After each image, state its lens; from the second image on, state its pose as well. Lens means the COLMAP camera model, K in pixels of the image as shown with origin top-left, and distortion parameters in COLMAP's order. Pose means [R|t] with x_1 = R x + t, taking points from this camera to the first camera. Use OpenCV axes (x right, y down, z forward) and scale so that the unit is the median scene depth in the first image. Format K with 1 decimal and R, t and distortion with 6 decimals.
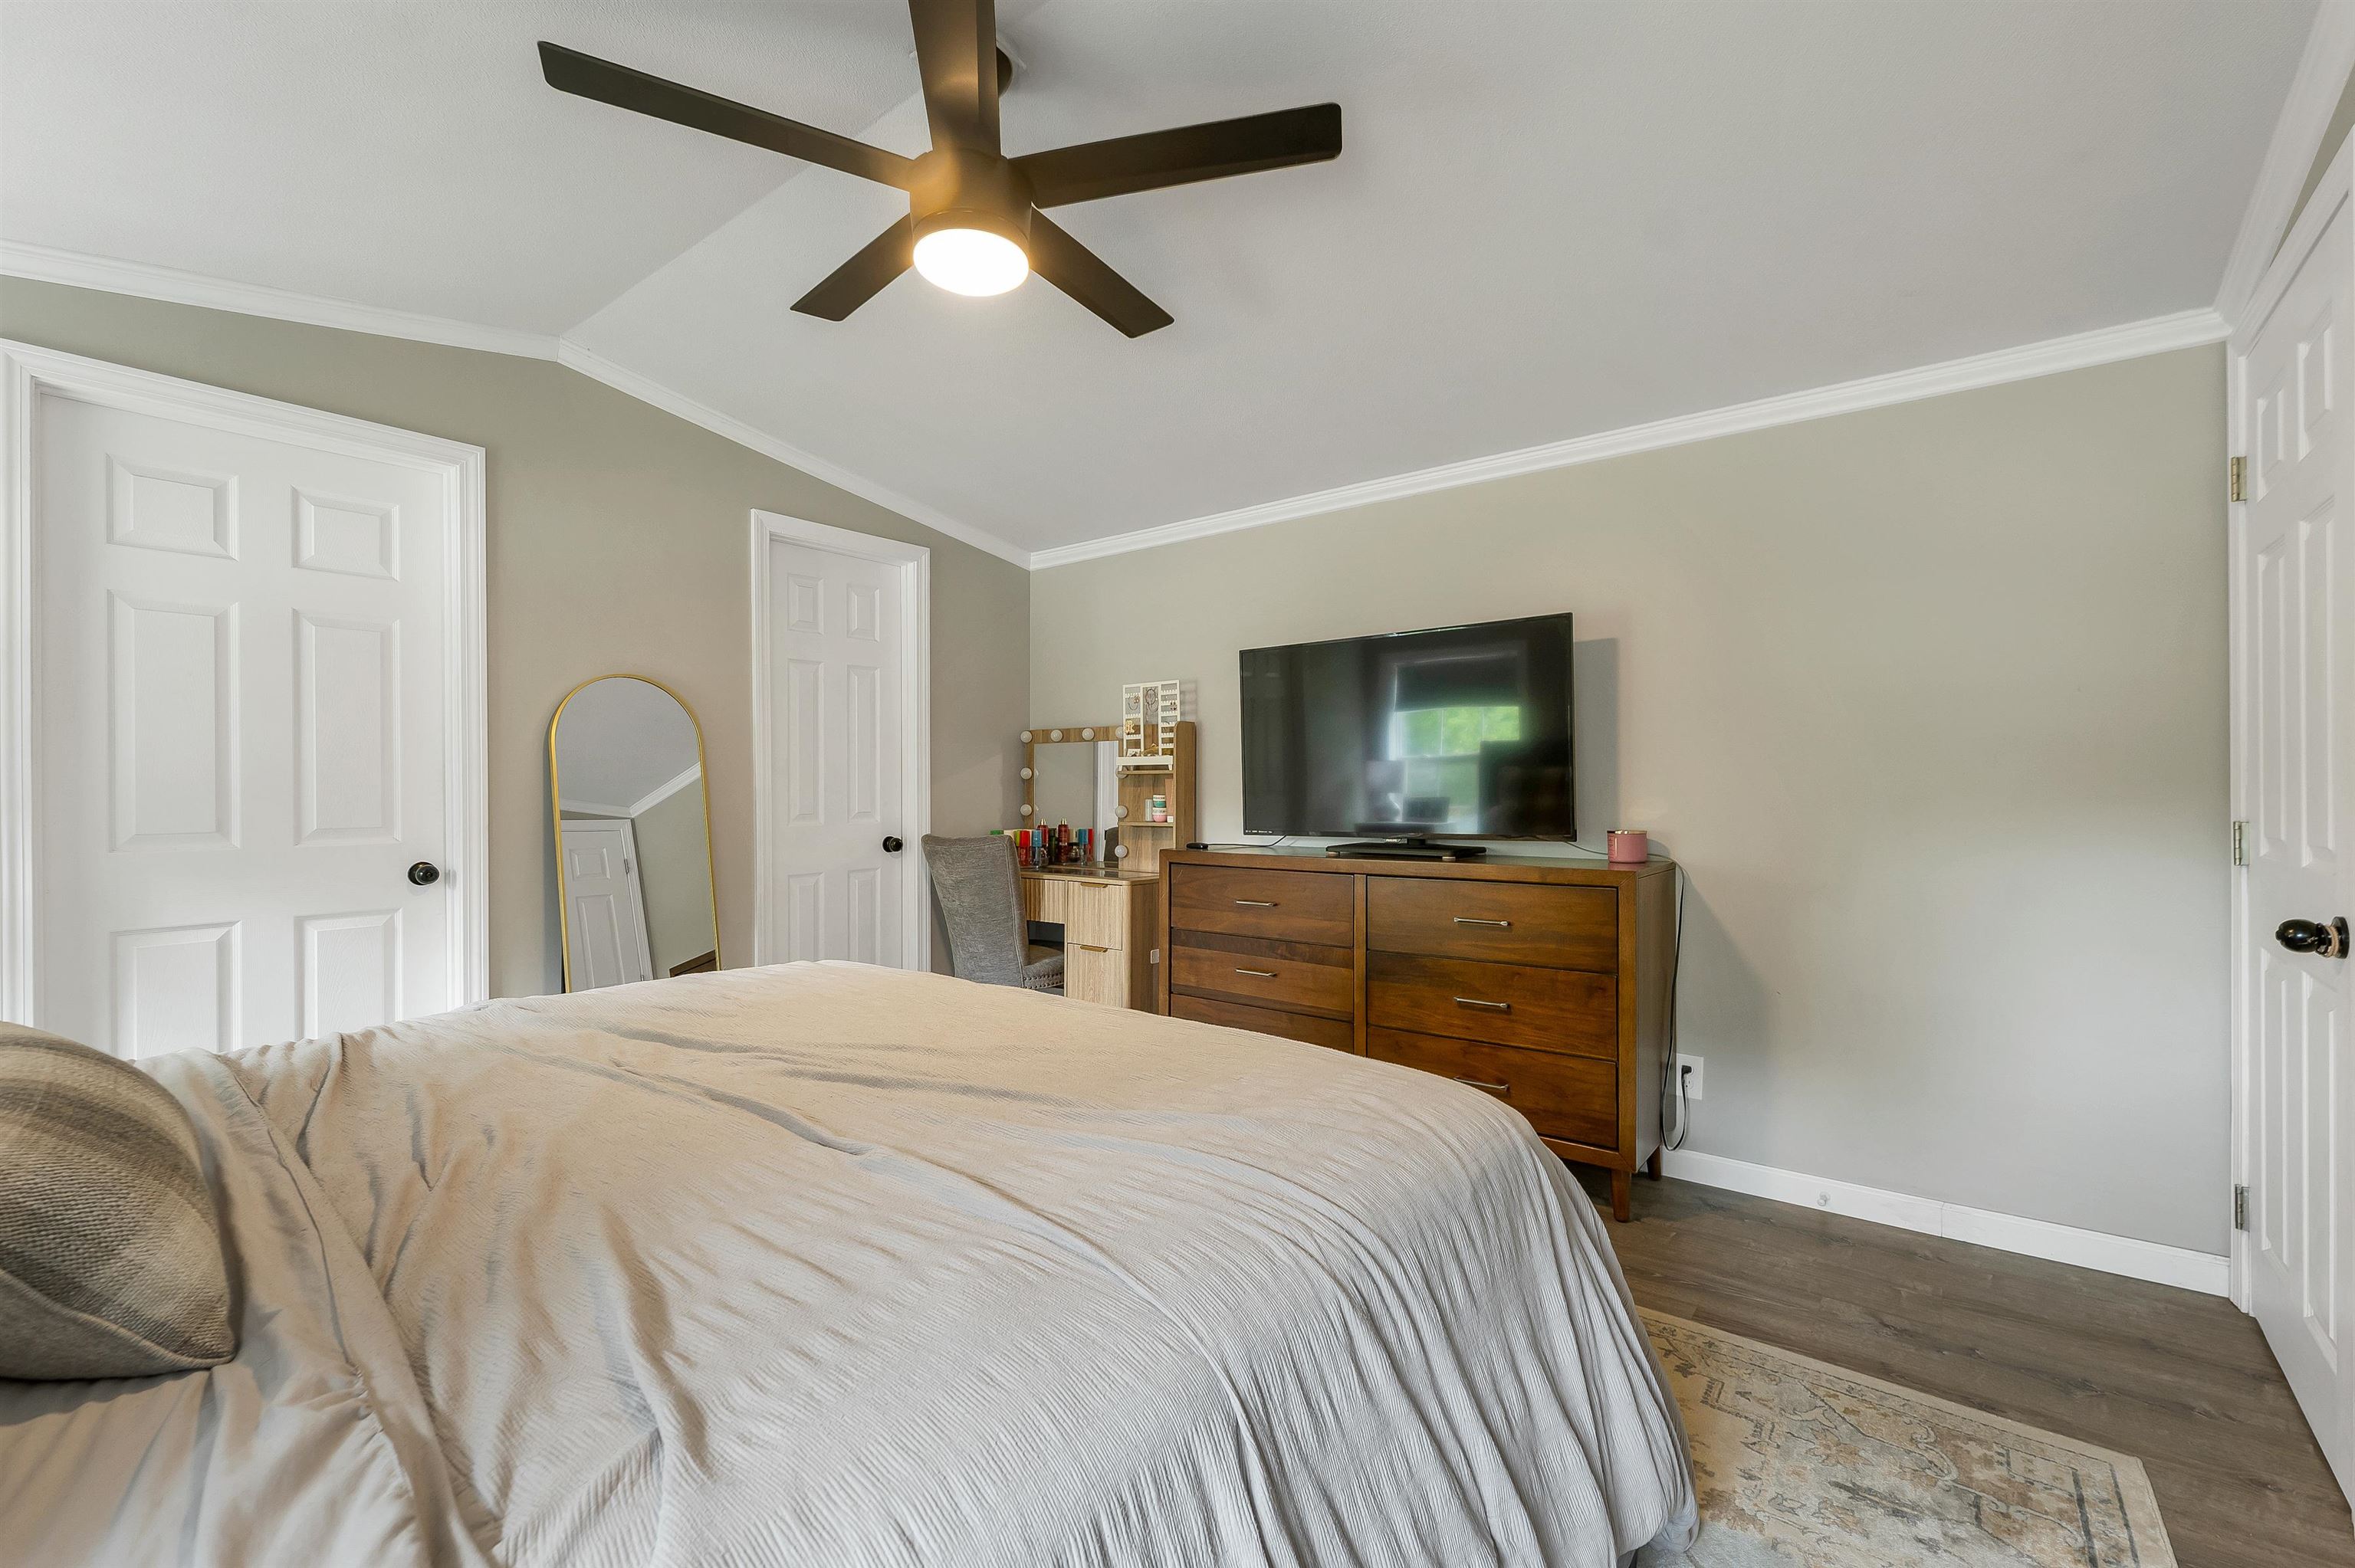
lens RADIAL K [[975.9, 0, 1195.3], [0, 975.9, 790.1], [0, 0, 1]] dist [-0.000275, 0.000430]
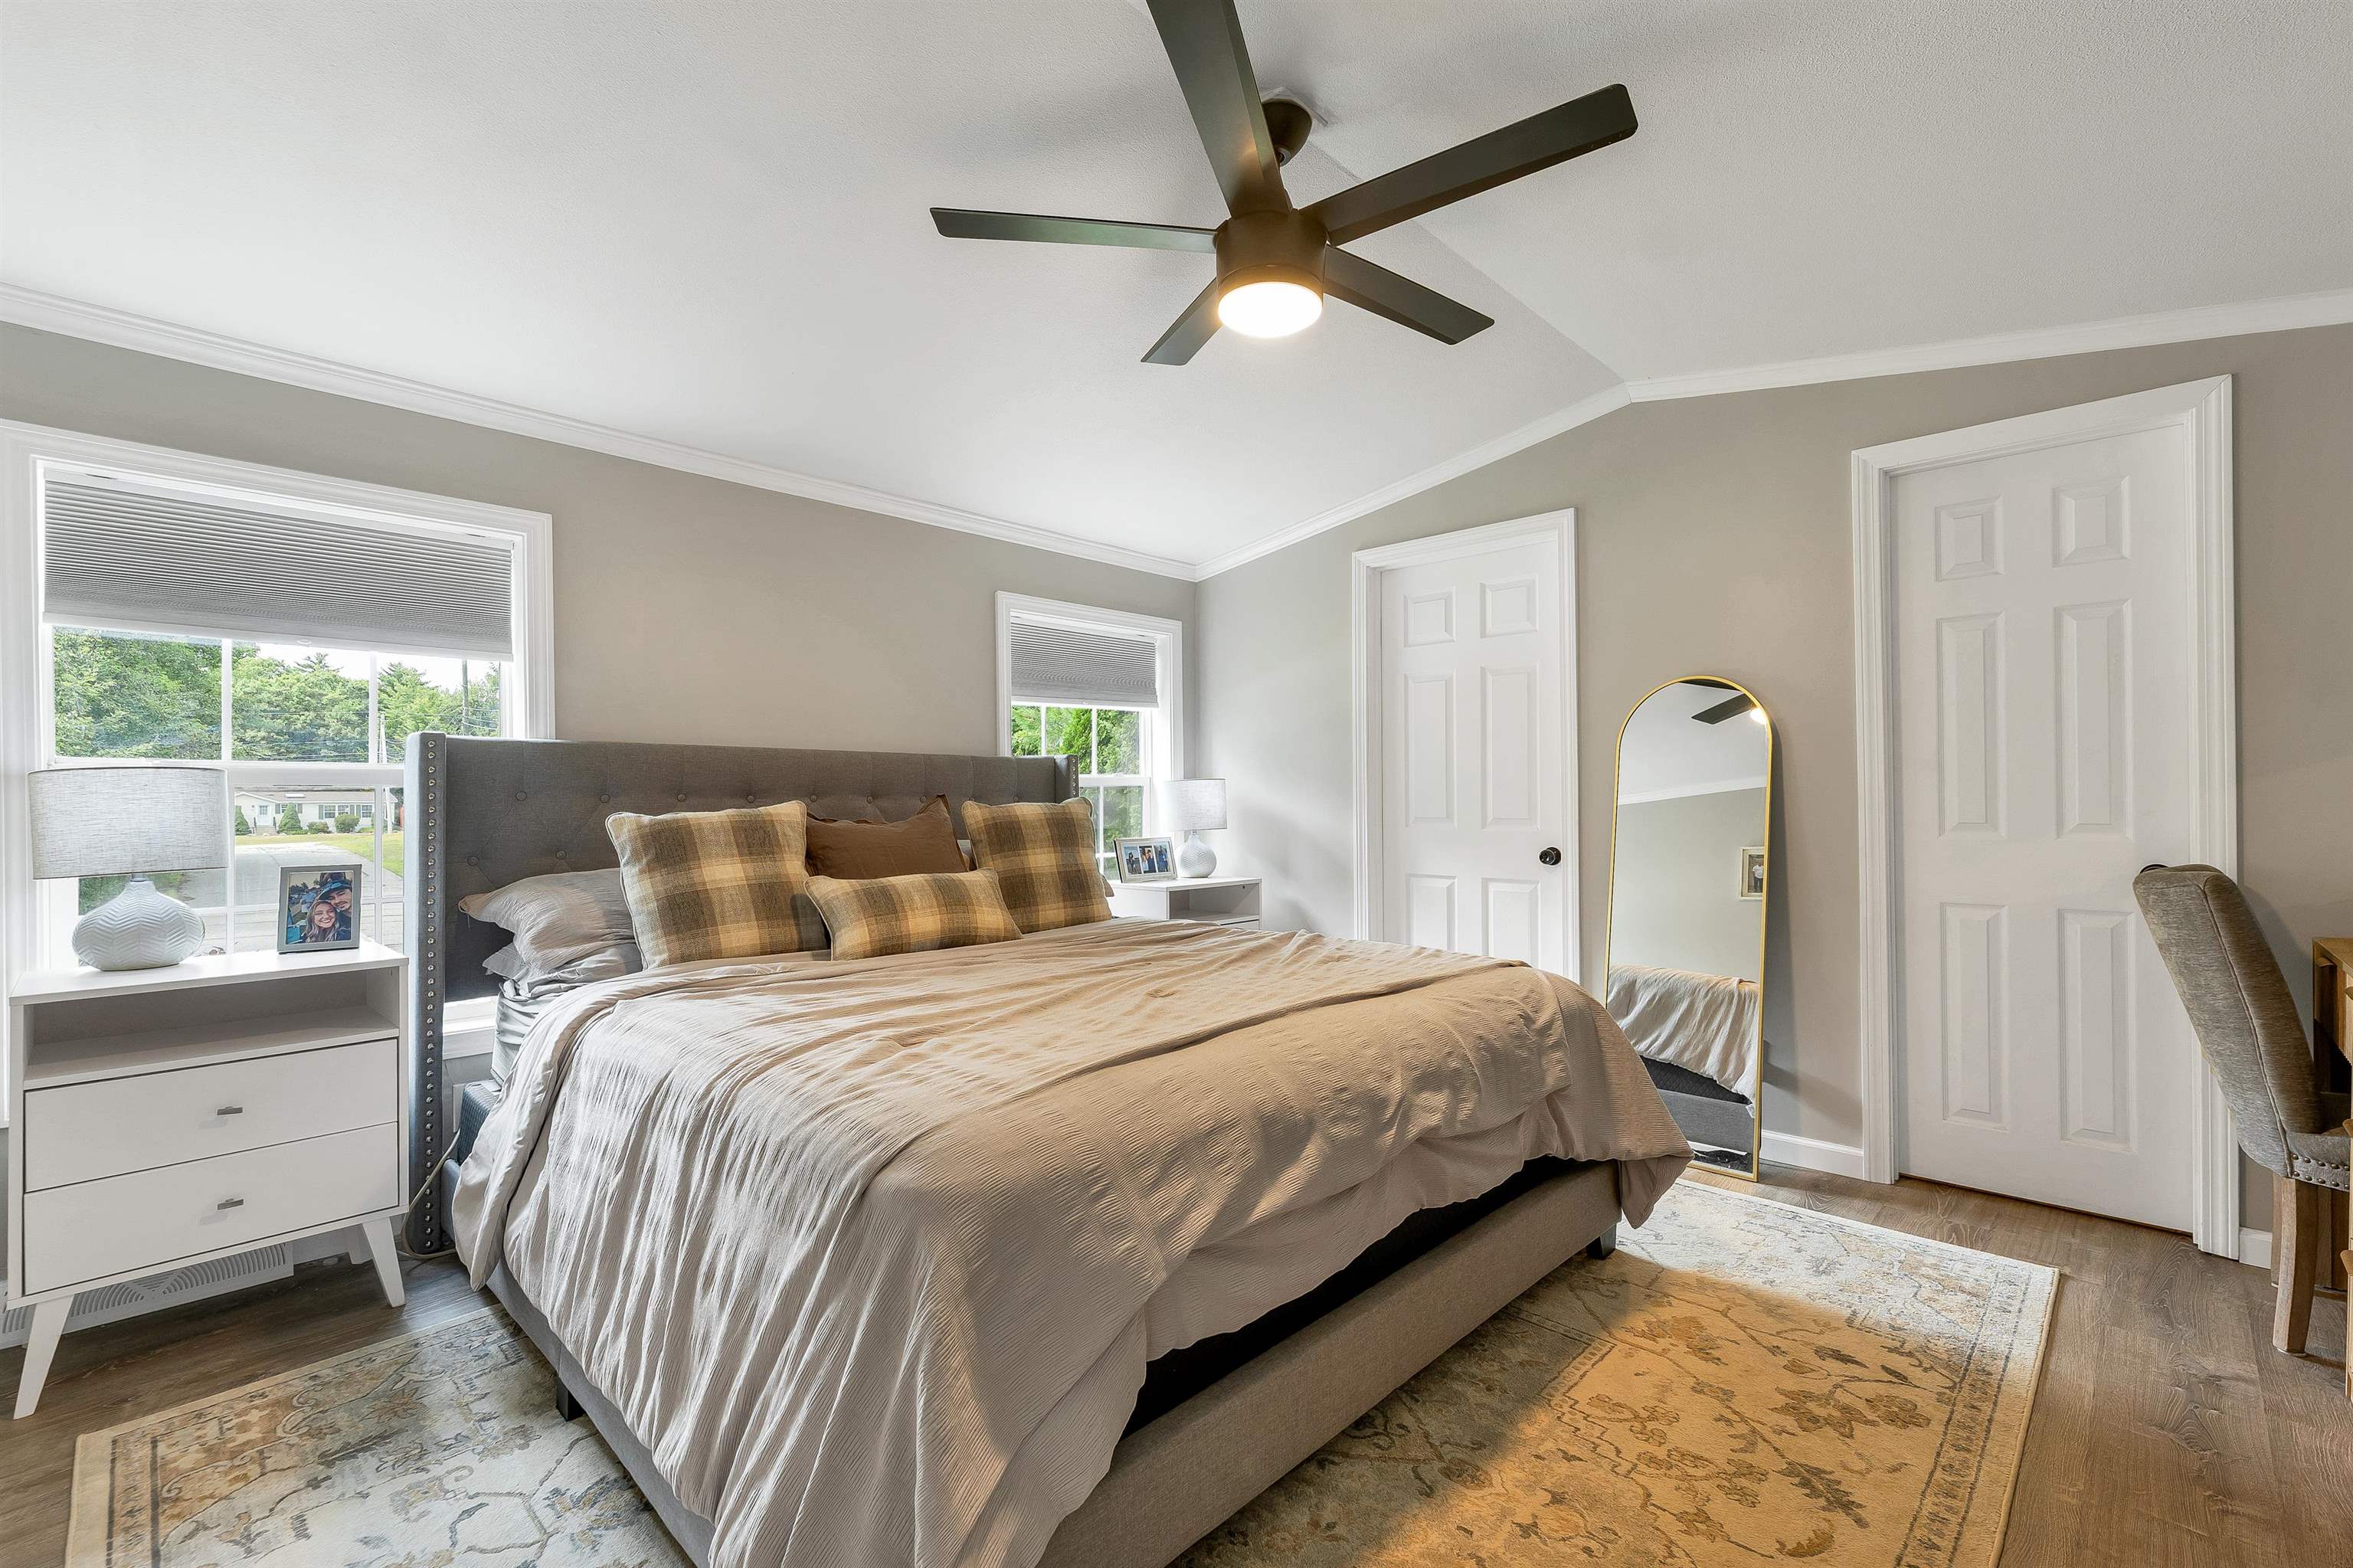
lens RADIAL K [[1025.0, 0, 1178.4], [0, 1025.0, 785.9], [0, 0, 1]] dist [0.003755, 0.000020]
pose [[-0.113852, 0.001429, -0.993497, 0.256124], [0.005178, 0.999986, 0.000845, -0.004440], [0.993484, -0.005048, -0.113858, 0.285240]]
